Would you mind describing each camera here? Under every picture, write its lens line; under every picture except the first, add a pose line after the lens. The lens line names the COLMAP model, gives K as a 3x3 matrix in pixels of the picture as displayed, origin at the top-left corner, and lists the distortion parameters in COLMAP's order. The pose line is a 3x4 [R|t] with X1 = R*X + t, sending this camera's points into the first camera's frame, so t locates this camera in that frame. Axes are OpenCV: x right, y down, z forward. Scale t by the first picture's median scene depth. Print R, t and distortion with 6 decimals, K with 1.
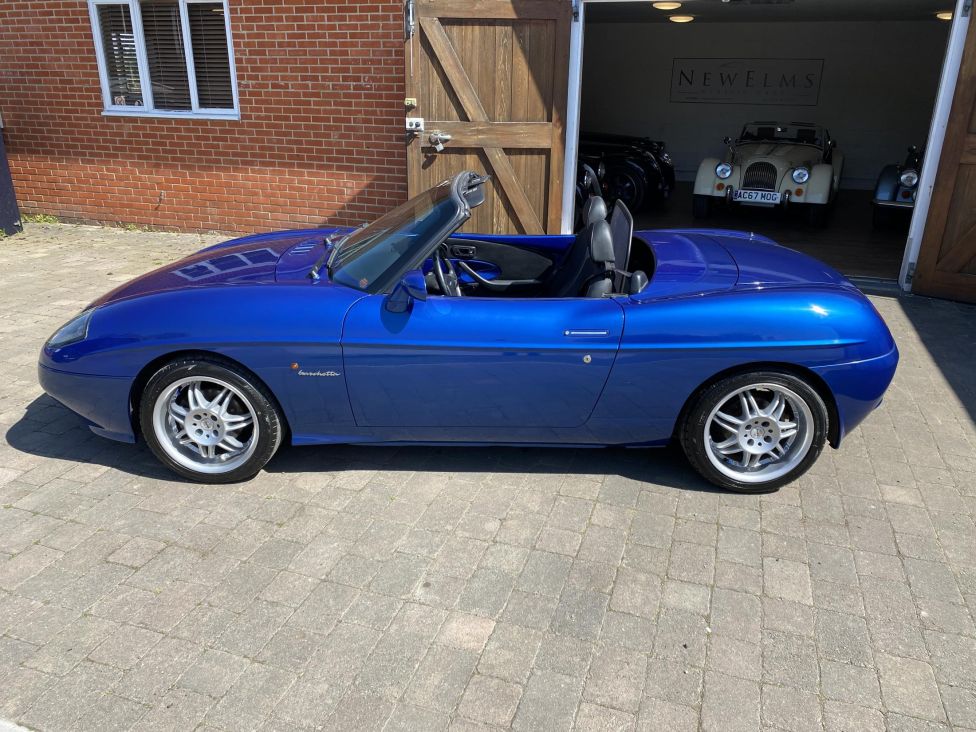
lens RADIAL K [[745.7, 0, 491.1], [0, 745.7, 359.7], [0, 0, 1]] dist [0.013580, -0.012439]
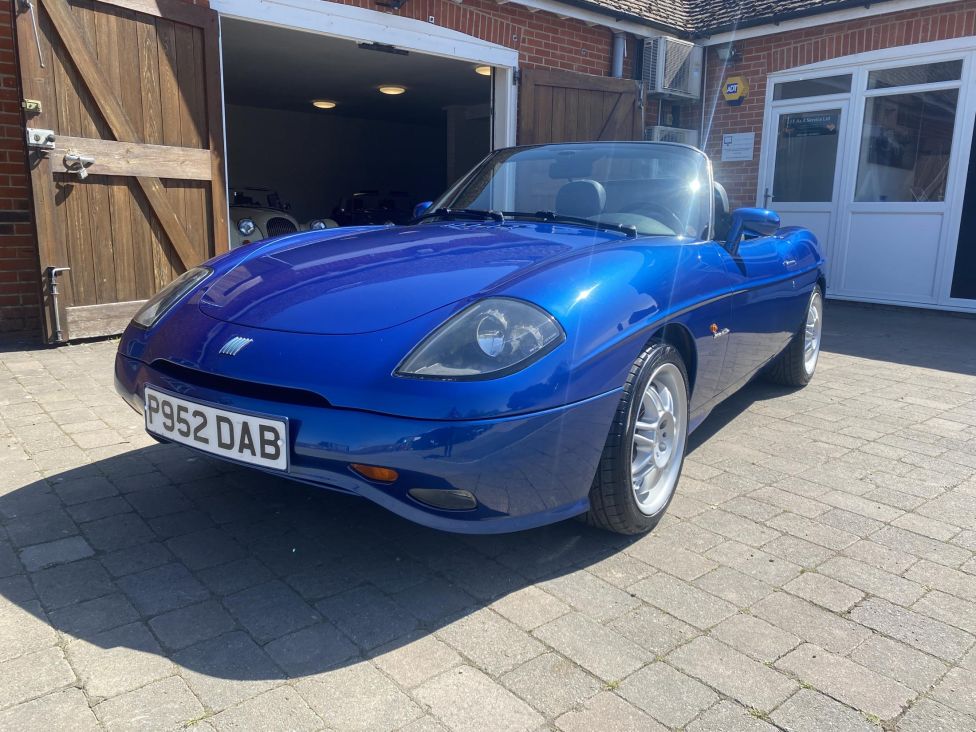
lens RADIAL K [[745.7, 0, 494.0], [0, 745.7, 364.8], [0, 0, 1]] dist [0.013580, -0.012439]
pose [[0.519384, -0.173355, 0.836772, -0.491793], [0.284131, 0.958528, 0.022218, -0.017752], [-0.805921, 0.226214, 0.547100, 0.347121]]
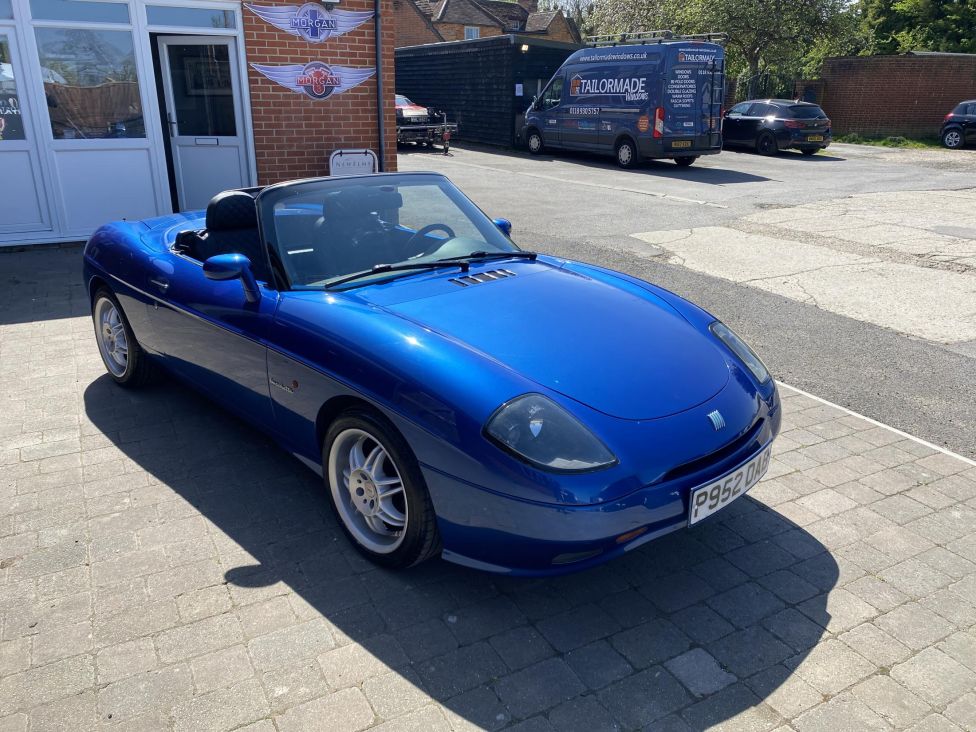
lens RADIAL K [[745.7, 0, 482.7], [0, 745.7, 356.3], [0, 0, 1]] dist [0.013580, -0.012439]
pose [[-0.729096, -0.247449, 0.638113, -0.449817], [0.217192, 0.800508, 0.558583, -0.304728], [-0.649035, 0.545854, -0.529903, 0.833636]]
